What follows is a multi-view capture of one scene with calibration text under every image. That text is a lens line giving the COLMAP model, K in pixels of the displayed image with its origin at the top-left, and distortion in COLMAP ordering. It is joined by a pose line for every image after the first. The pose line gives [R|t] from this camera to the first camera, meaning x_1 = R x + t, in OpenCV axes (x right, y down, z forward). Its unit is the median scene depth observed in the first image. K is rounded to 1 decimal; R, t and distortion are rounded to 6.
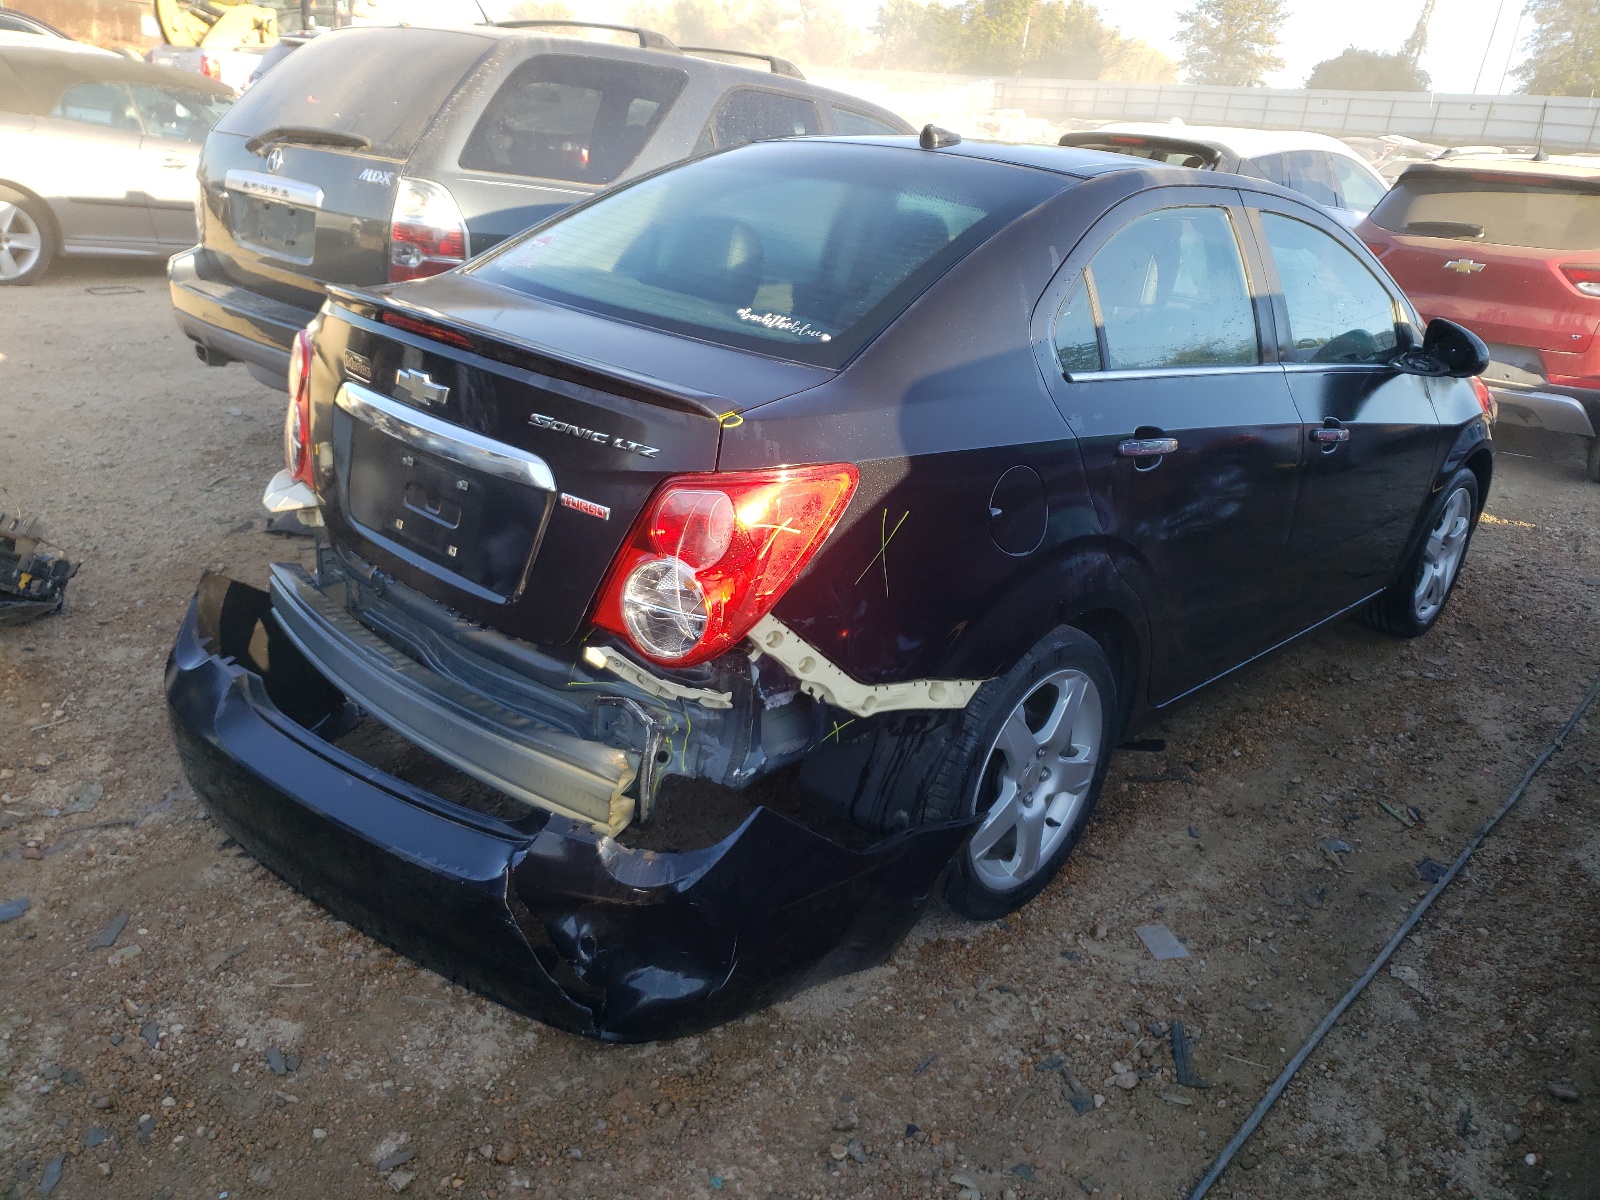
lens RADIAL K [[1198.8, 0, 800.0], [0, 1198.8, 600.0], [0, 0, 1]] dist [0.019359, 0.001972]
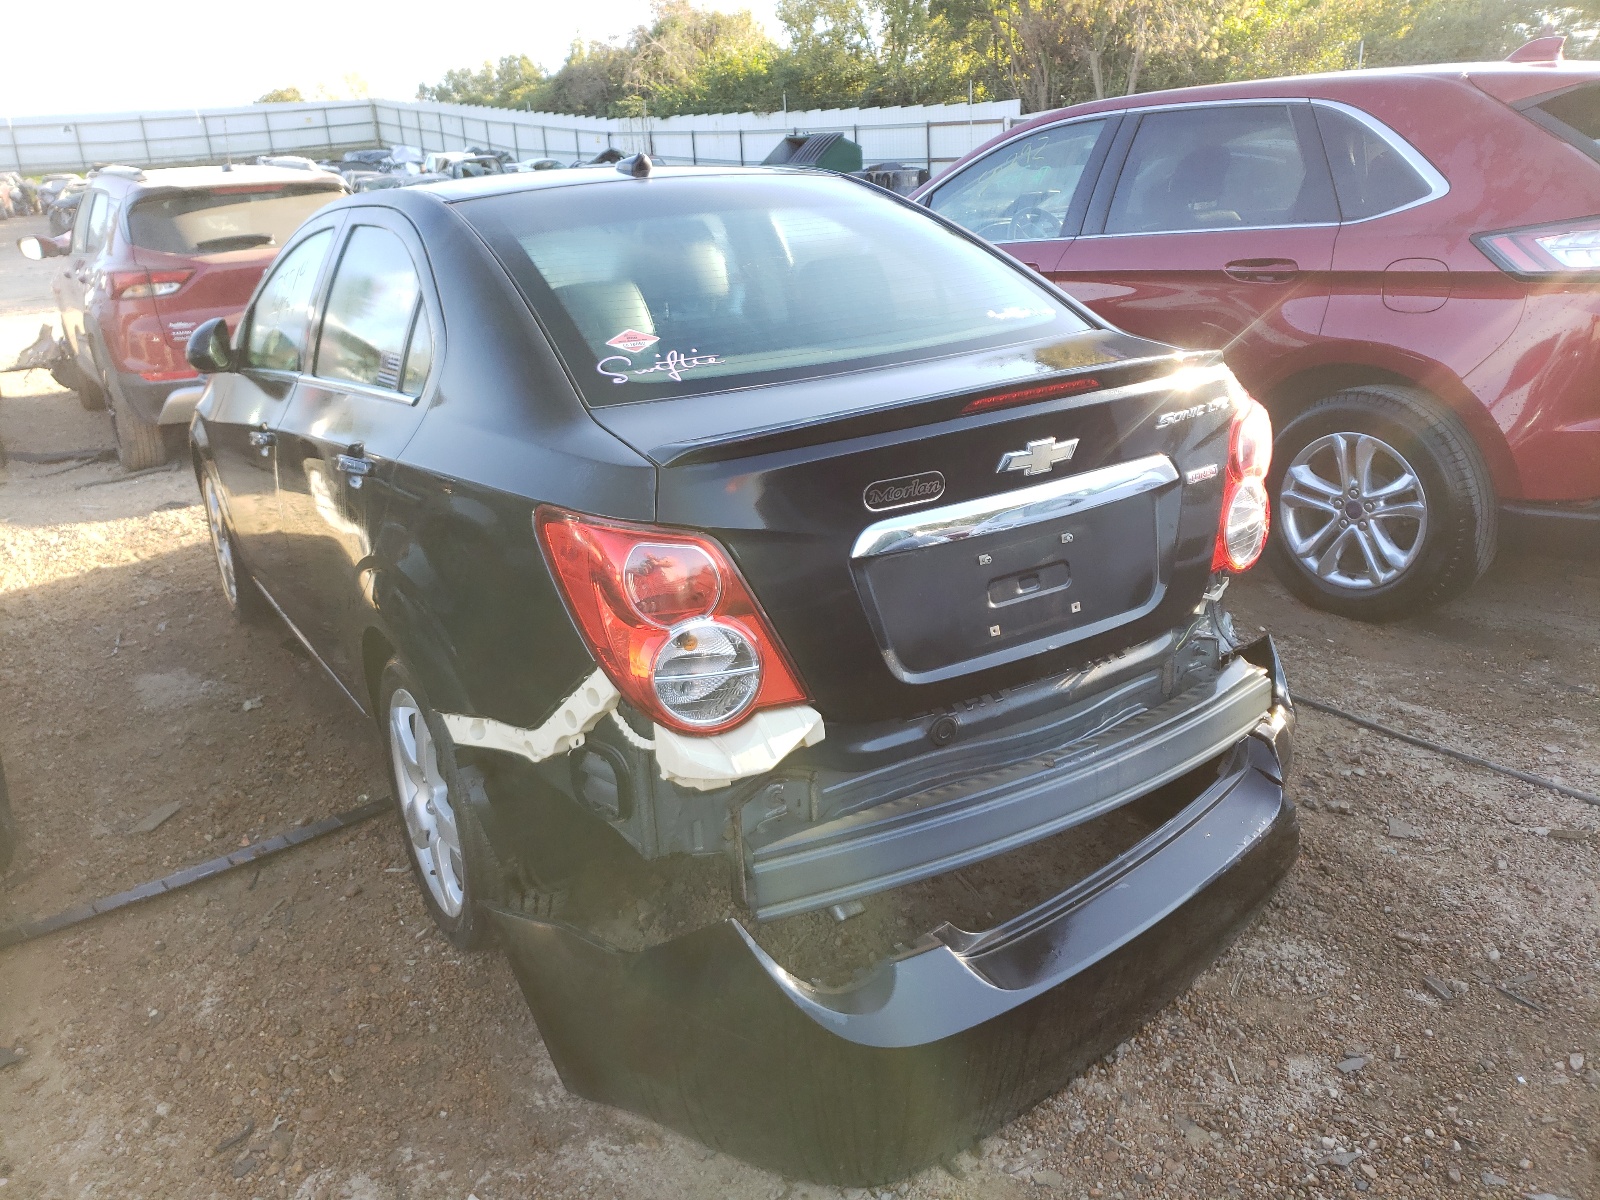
lens RADIAL K [[1198.8, 0, 800.0], [0, 1198.8, 600.0], [0, 0, 1]] dist [0.019359, 0.001972]
pose [[0.271291, -0.419687, 0.866178, -1.150923], [0.430052, 0.857957, 0.281009, -0.400222], [-0.861079, 0.296266, 0.413243, 0.773648]]
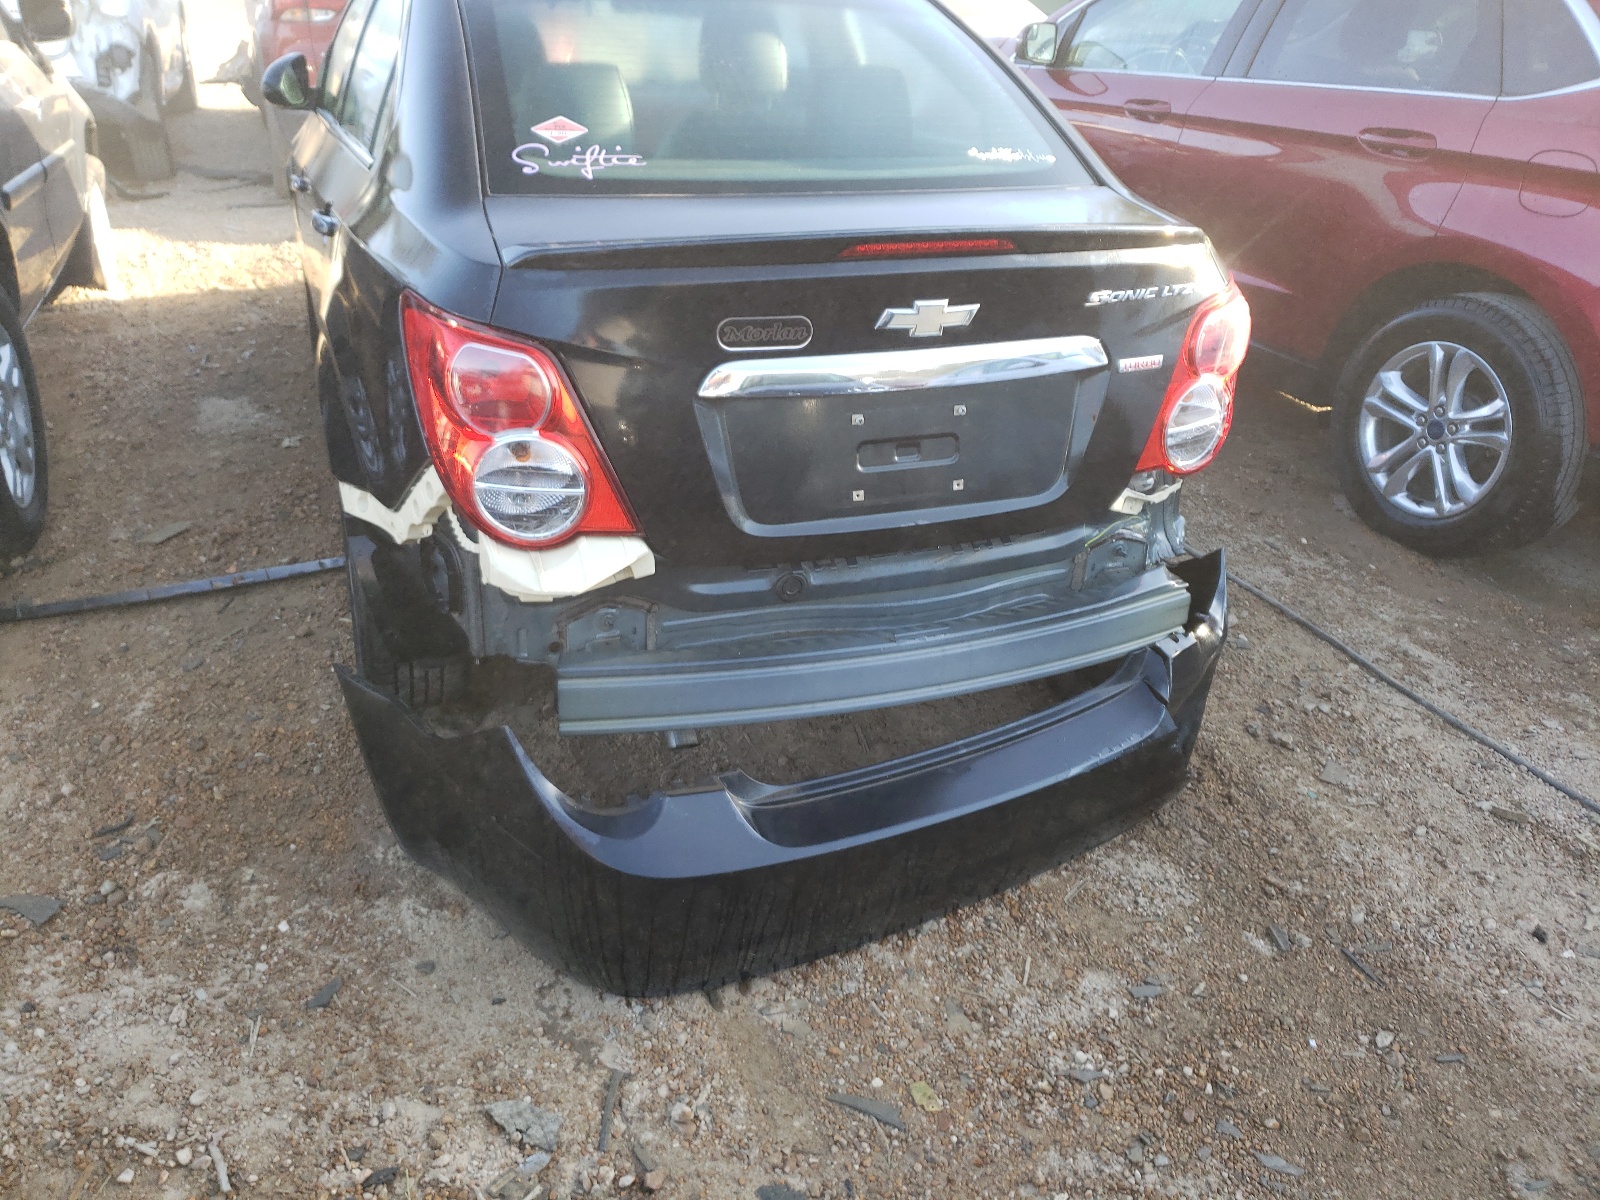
lens RADIAL K [[1196.4, 0, 800.0], [0, 1196.4, 600.0], [0, 0, 1]] dist [0.014806, 0.000259]
pose [[0.465283, -0.479787, 0.743852, -1.037864], [0.324771, 0.874282, 0.360769, -0.322550], [-0.823429, 0.073722, 0.562610, 0.581496]]
